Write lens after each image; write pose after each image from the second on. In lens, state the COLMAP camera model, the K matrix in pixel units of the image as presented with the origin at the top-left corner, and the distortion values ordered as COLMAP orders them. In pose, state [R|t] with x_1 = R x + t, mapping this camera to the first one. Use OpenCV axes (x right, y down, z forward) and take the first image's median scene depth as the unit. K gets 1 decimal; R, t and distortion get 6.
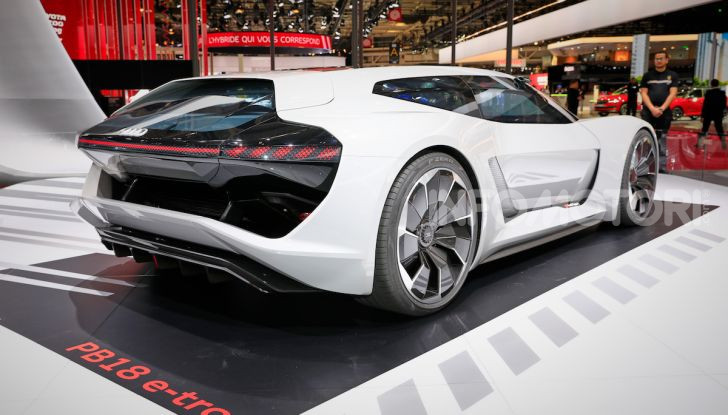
lens RADIAL K [[738.6, 0, 364.6], [0, 738.6, 209.2], [0, 0, 1]] dist [0.008455, 0.000000]
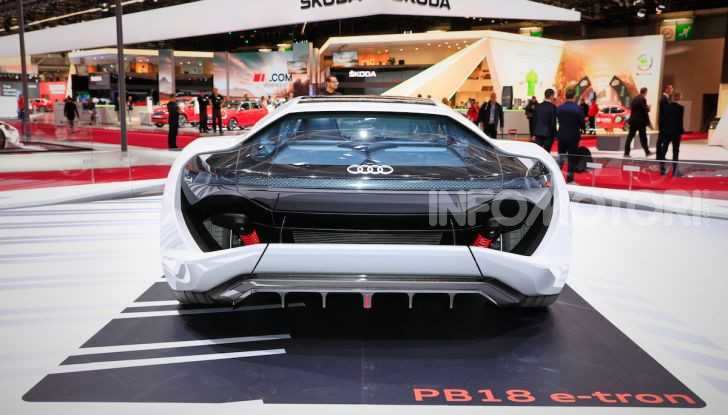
lens RADIAL K [[721.2, 0, 362.4], [0, 721.2, 210.4], [0, 0, 1]] dist [-0.017150, 0.000000]
pose [[0.724167, -0.090660, 0.683640, -0.331519], [0.091209, 0.995204, 0.035362, -0.030366], [-0.683567, 0.036746, 0.728963, 0.107157]]
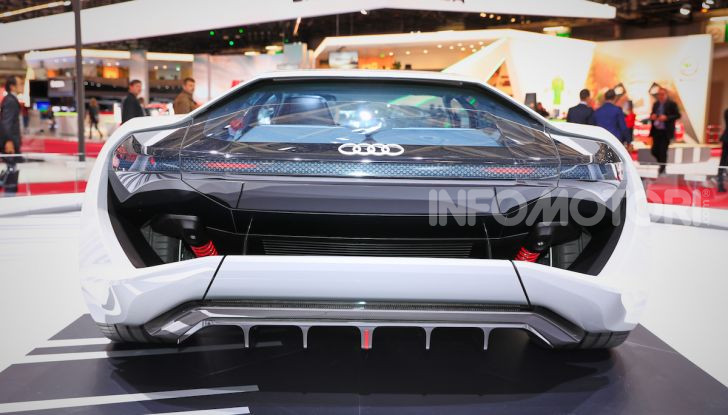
lens RADIAL K [[778.8, 0, 364.2], [0, 778.8, 202.7], [0, 0, 1]] dist [0.027586, 0.000000]
pose [[0.723787, -0.051291, 0.688115, -0.233675], [0.087378, 0.996019, -0.017665, -0.004192], [-0.684469, 0.072912, 0.725387, 0.211232]]
